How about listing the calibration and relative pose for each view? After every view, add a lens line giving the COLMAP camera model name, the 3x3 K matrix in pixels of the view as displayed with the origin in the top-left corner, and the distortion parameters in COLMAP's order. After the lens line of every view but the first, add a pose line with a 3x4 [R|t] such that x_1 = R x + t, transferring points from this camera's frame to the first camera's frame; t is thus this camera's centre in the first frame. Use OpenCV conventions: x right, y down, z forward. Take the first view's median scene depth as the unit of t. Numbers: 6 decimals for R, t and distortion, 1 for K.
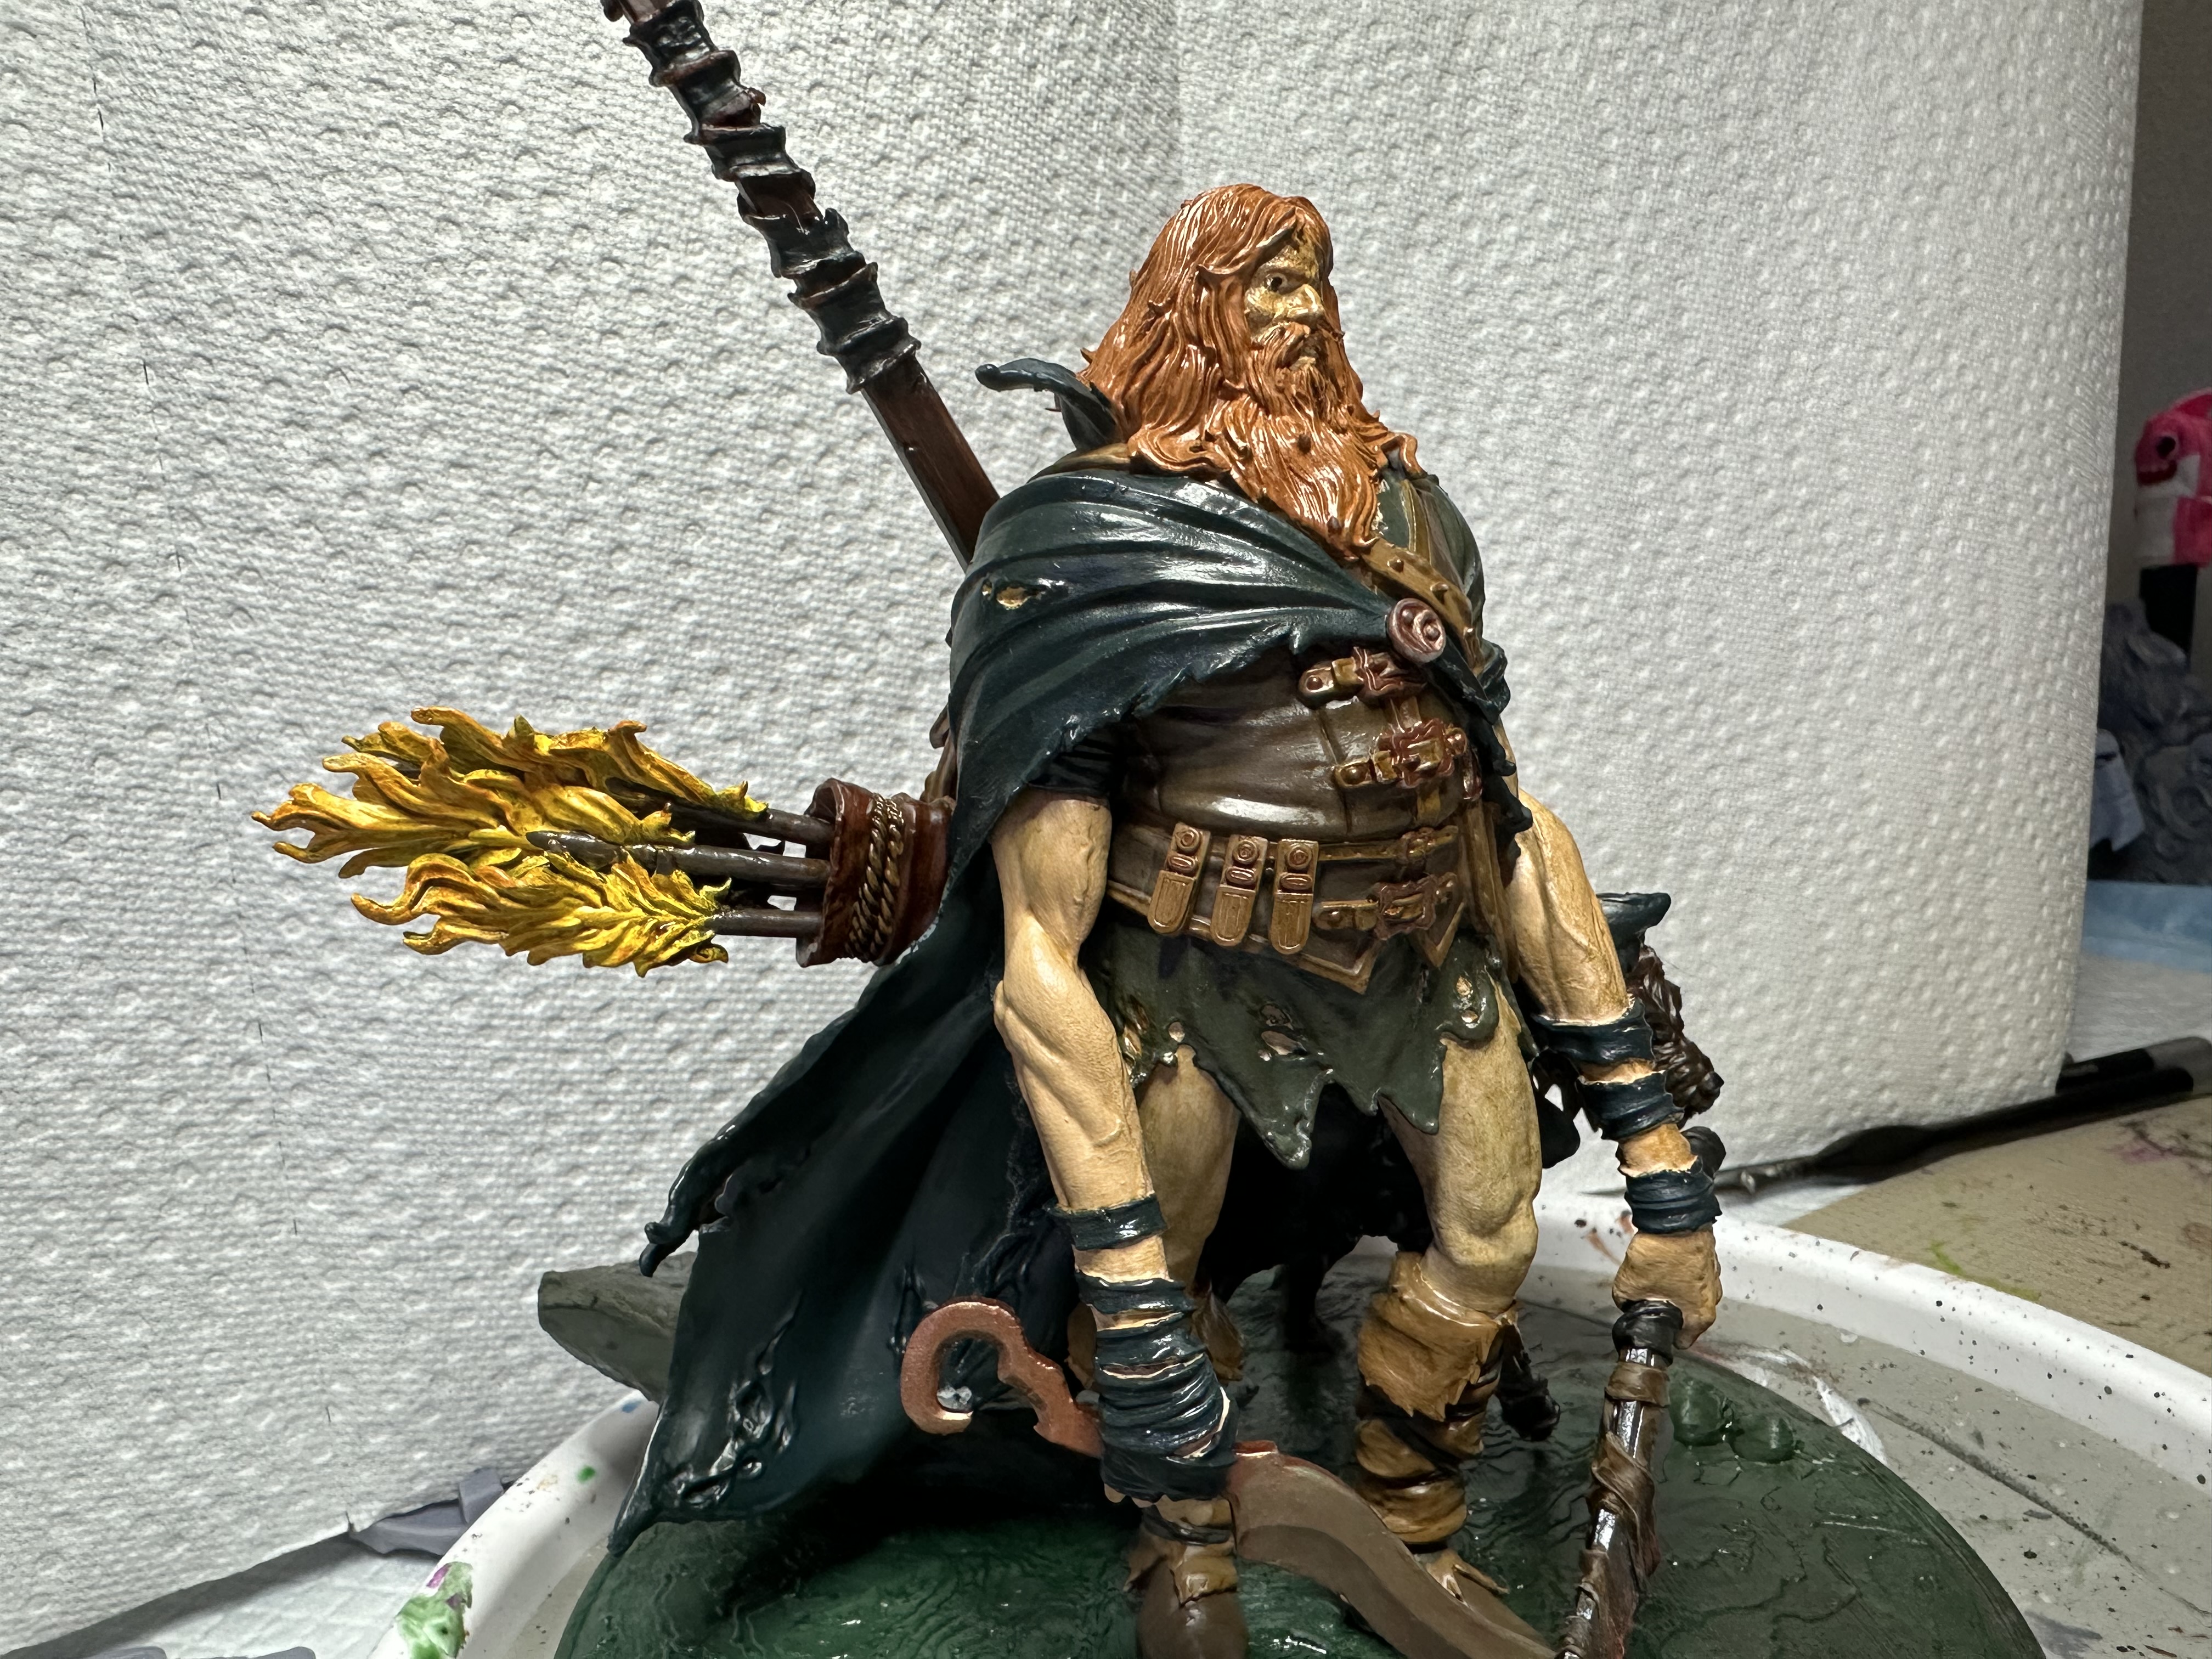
lens RADIAL K [[1514.4, 0, 1015.0], [0, 1514.4, 921.8], [0, 0, 1]] dist [-0.023690, 0.026146]
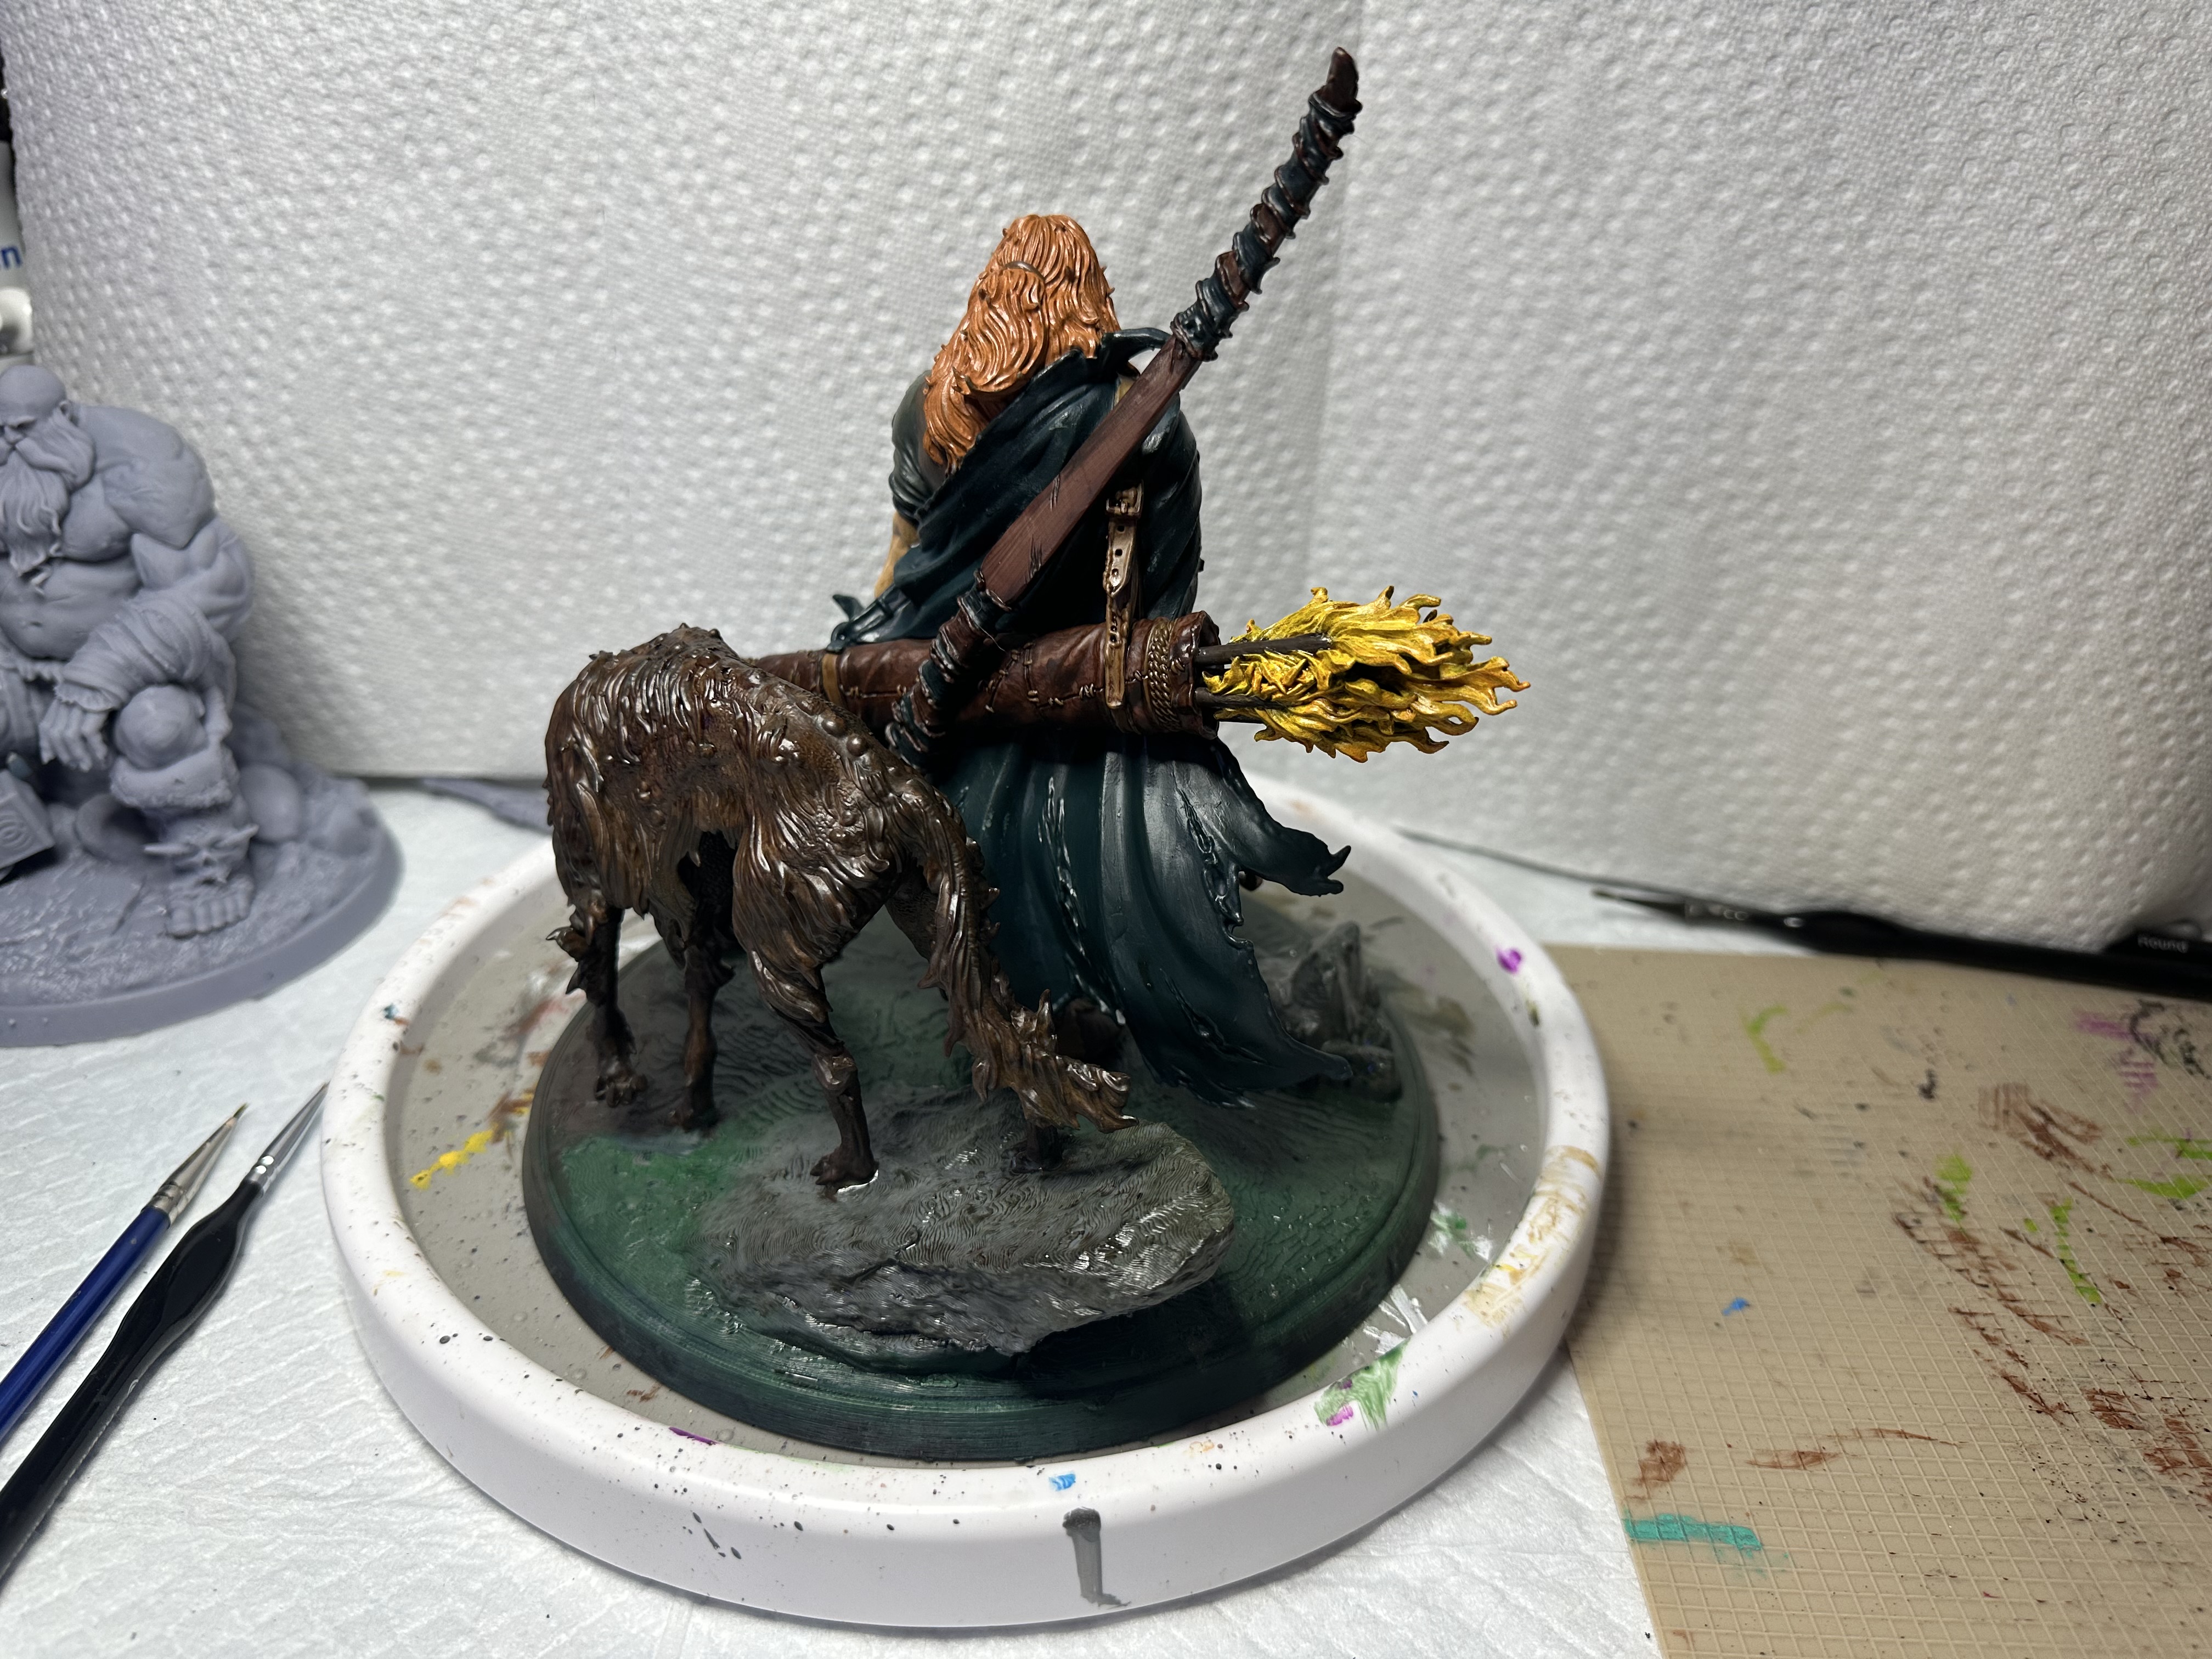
lens RADIAL K [[1622.6, 0, 1100.2], [0, 1622.6, 826.3], [0, 0, 1]] dist [-0.043370, 0.020702]
pose [[0.852662, 0.338137, -0.398285, 0.858680], [-0.209106, 0.919467, 0.332948, -0.313349], [0.478792, -0.200608, 0.854701, -0.414013]]
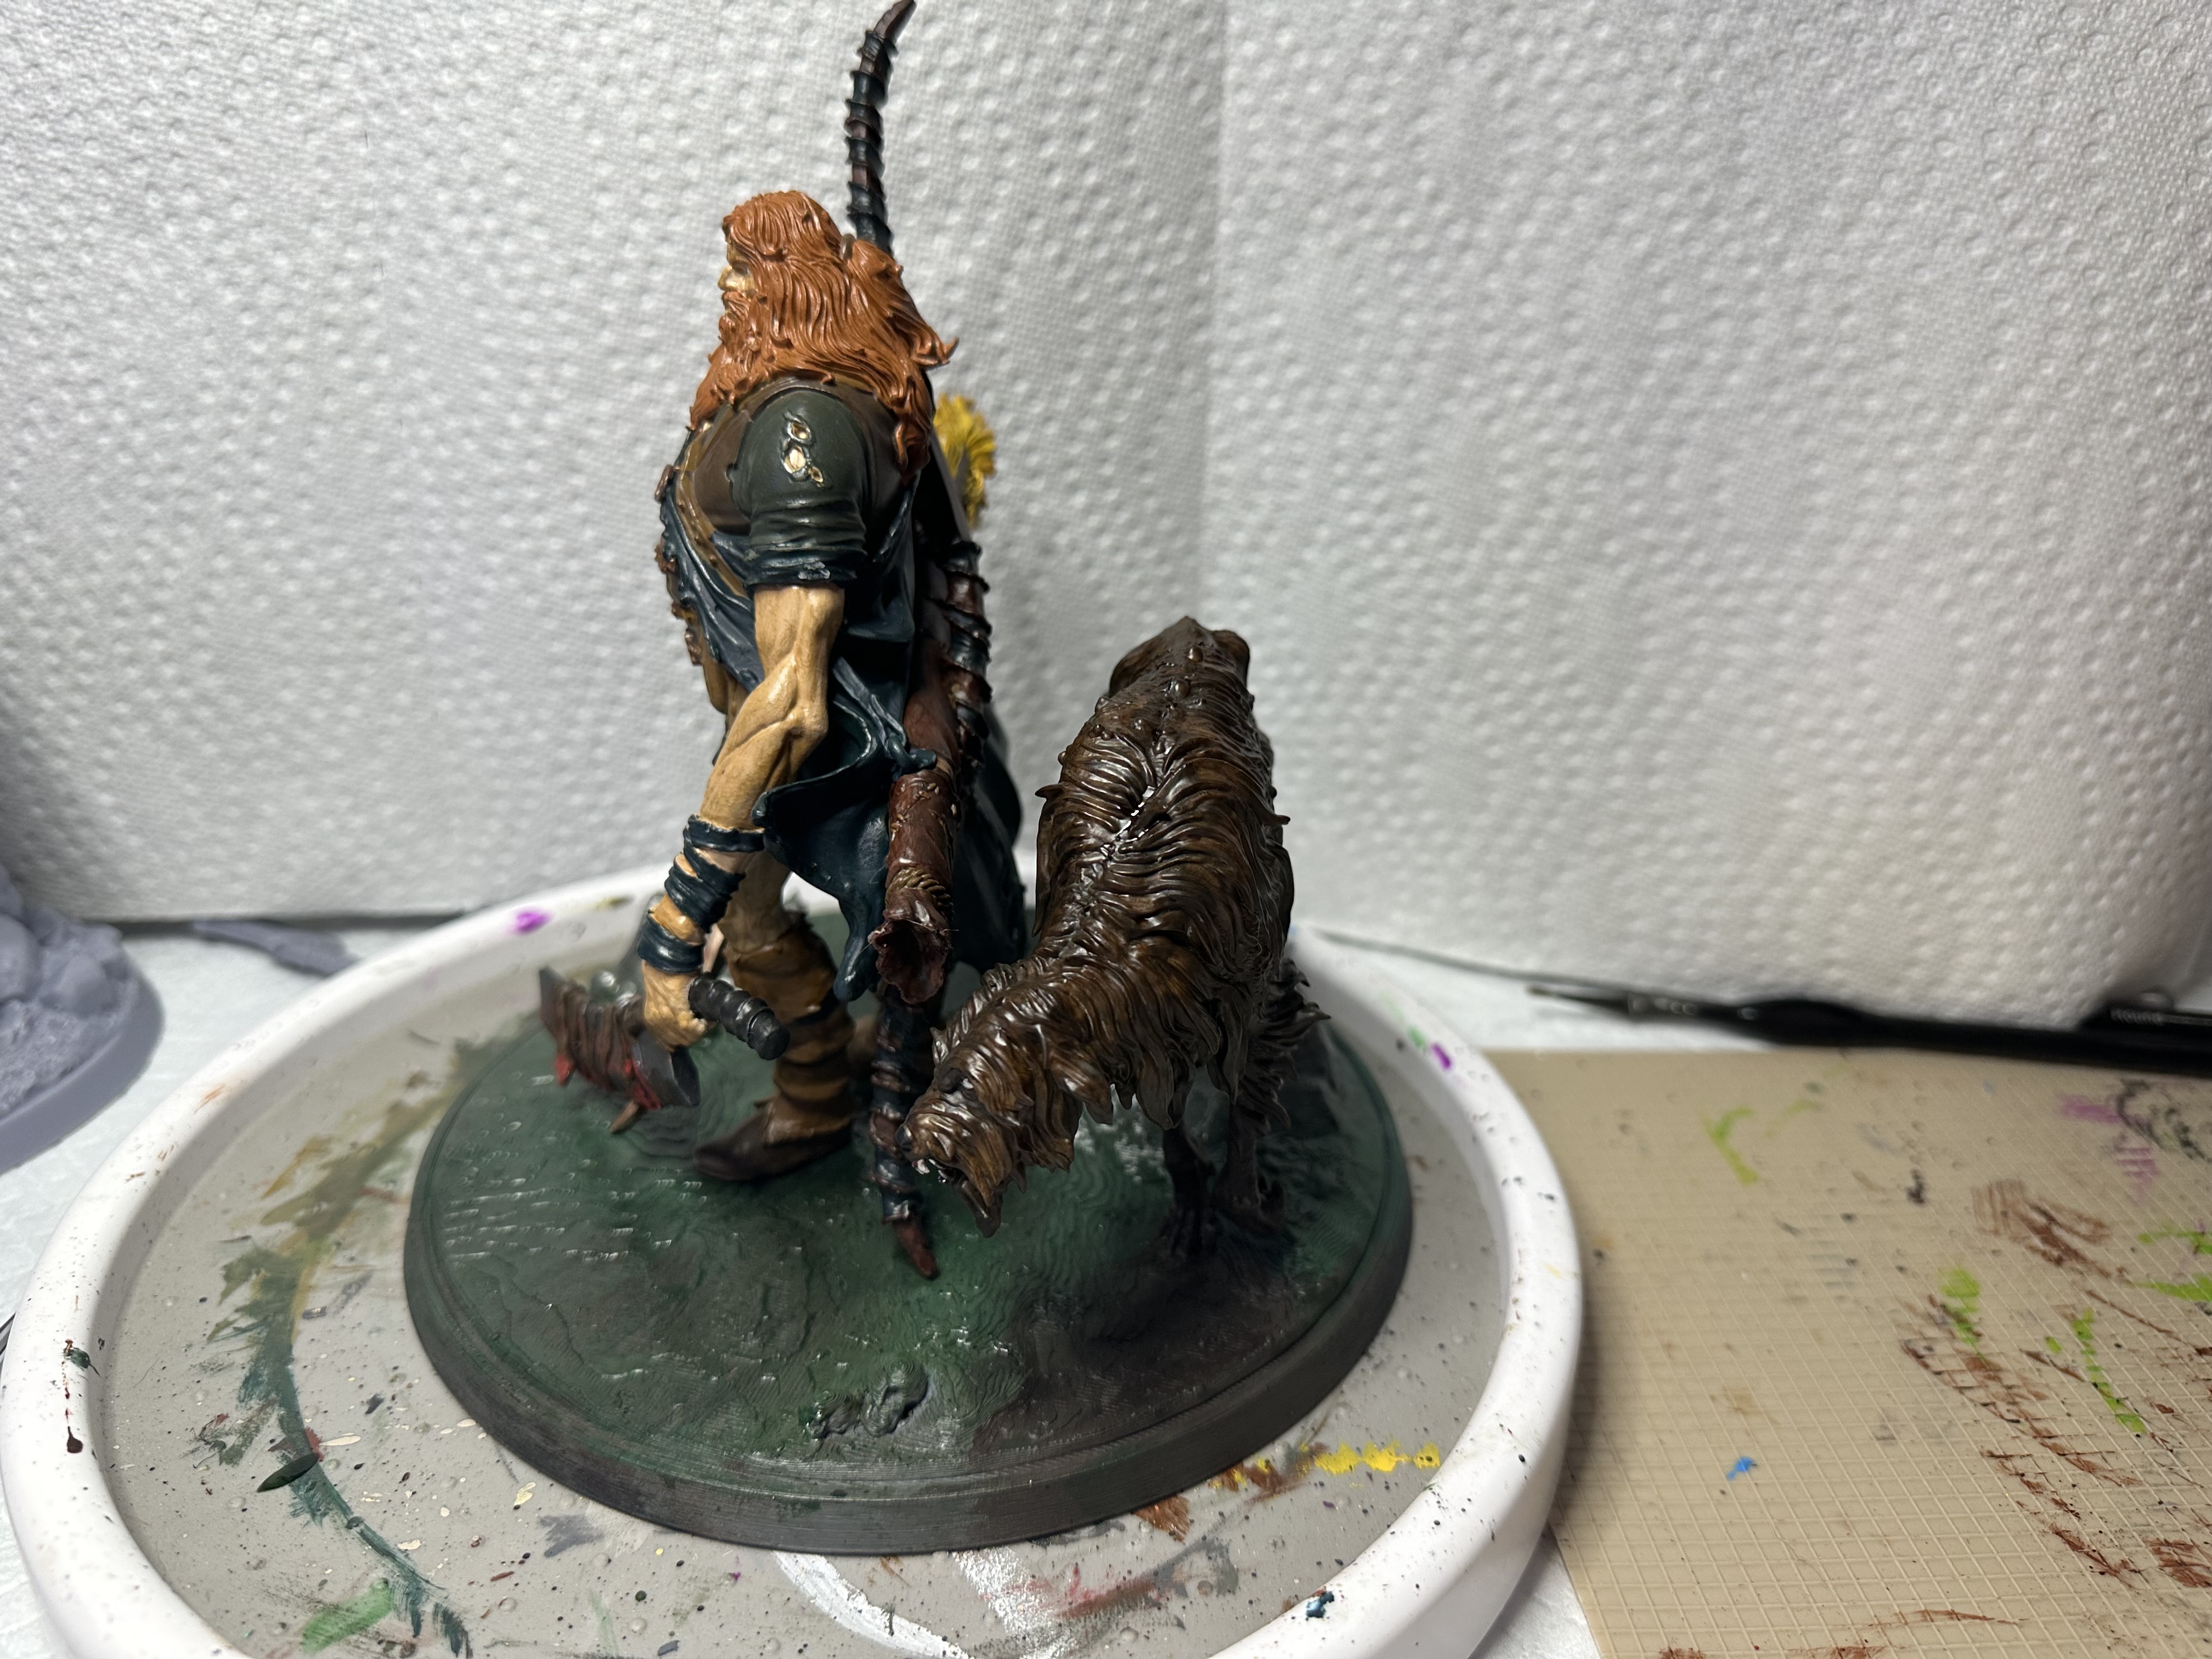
lens RADIAL K [[1625.2, 0, 1104.9], [0, 1625.2, 834.6], [0, 0, 1]] dist [-0.039751, 0.012027]
pose [[0.892266, 0.273109, -0.359545, 0.795159], [-0.189613, 0.949349, 0.250566, -0.232487], [0.409766, -0.155397, 0.898857, -0.226702]]
